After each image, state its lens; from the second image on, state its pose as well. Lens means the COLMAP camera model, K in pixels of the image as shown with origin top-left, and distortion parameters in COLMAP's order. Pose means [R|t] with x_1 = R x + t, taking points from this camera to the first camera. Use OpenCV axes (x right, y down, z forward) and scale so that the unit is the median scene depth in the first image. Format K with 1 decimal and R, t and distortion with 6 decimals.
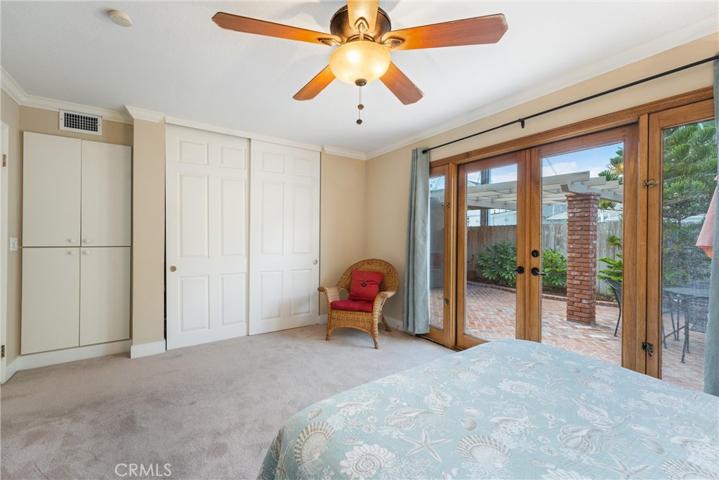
lens RADIAL K [[293.8, 0, 359.5], [0, 293.8, 240.0], [0, 0, 1]] dist [-0.000070, -0.000043]
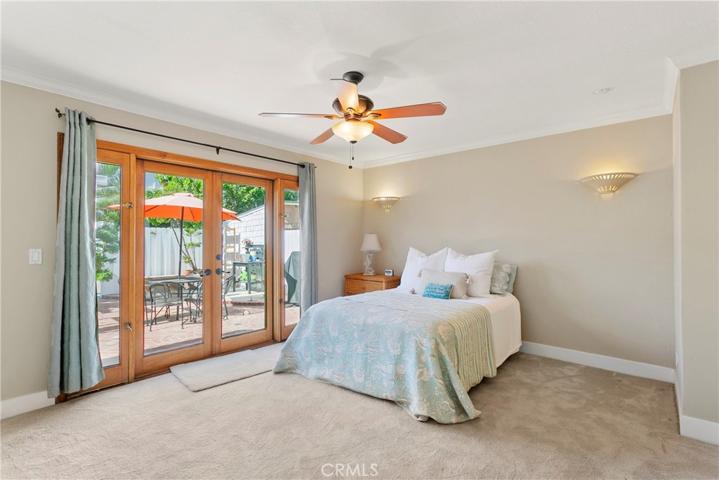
lens RADIAL K [[293.8, 0, 359.5], [0, 293.8, 240.0], [0, 0, 1]] dist [-0.000070, -0.000043]
pose [[-0.192596, -0.004648, 0.981267, -0.724739], [-0.001123, 0.999989, 0.004516, -0.033711], [-0.981277, -0.000232, -0.192599, 0.642674]]
